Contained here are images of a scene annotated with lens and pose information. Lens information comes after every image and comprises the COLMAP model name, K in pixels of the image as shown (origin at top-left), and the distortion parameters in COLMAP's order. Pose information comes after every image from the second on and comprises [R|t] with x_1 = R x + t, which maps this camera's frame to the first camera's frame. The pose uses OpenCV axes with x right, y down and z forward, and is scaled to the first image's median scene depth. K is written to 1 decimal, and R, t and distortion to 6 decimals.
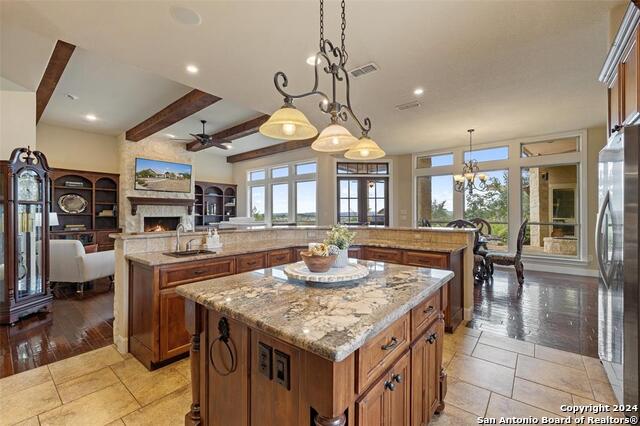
lens RADIAL K [[270.1, 0, 317.9], [0, 270.1, 212.5], [0, 0, 1]] dist [-0.003959, -0.000208]
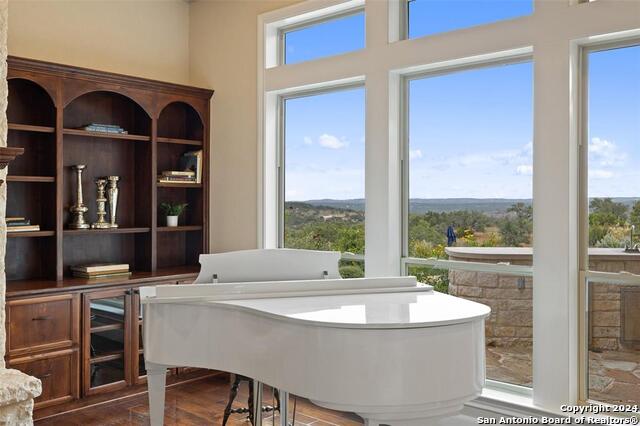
lens RADIAL K [[622.1, 0, 314.1], [0, 622.1, 201.2], [0, 0, 1]] dist [0.019871, 0.000000]
pose [[0.999562, 0.001057, -0.029566, -0.245702], [-0.000978, 0.999996, 0.002664, -0.015465], [0.029569, -0.002634, 0.999559, 0.603326]]
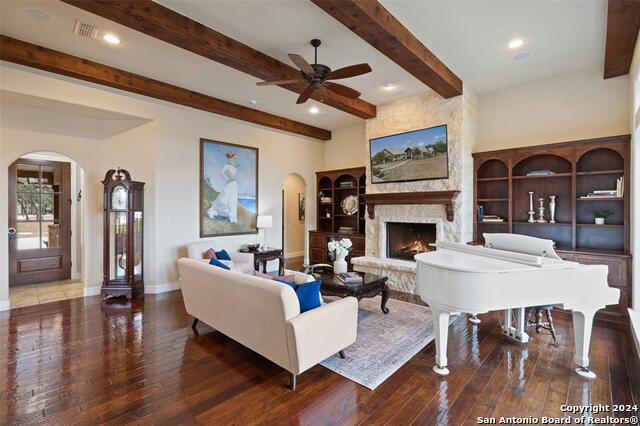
lens RADIAL K [[288.6, 0, 315.5], [0, 288.6, 211.2], [0, 0, 1]] dist [-0.014001, 0.001339]
pose [[-0.071931, 0.008772, -0.997371, 0.091920], [0.004034, 0.999956, 0.008504, -0.016074], [0.997401, -0.003412, -0.071964, 0.789365]]
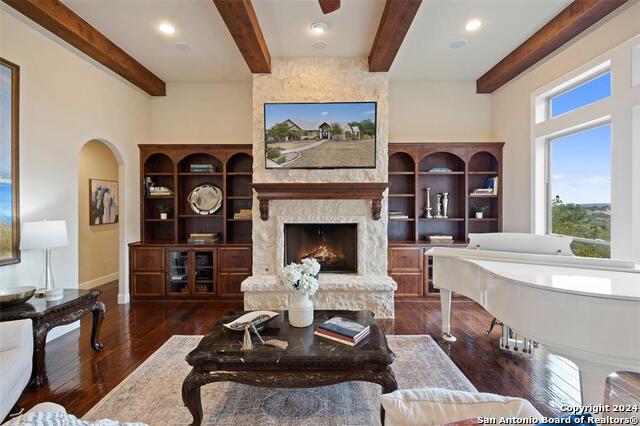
lens RADIAL K [[288.6, 0, 319.5], [0, 288.6, 208.5], [0, 0, 1]] dist [-0.014001, 0.001339]
pose [[0.636699, 0.005516, -0.771093, -0.180285], [0.005939, 0.999910, 0.012057, -0.015107], [0.771090, -0.012256, 0.636608, 0.644541]]
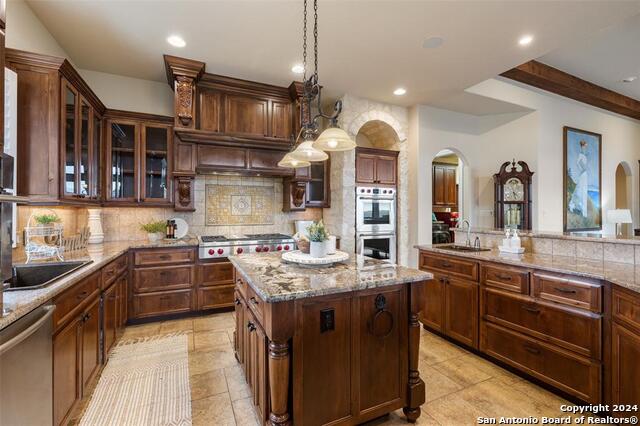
lens RADIAL K [[288.6, 0, 320.4], [0, 288.6, 211.7], [0, 0, 1]] dist [-0.014001, 0.001339]
pose [[-0.427382, 0.004978, -0.904058, 0.227108], [0.004283, 0.999985, 0.003482, 0.000211], [0.904061, -0.002384, -0.427397, 0.287540]]
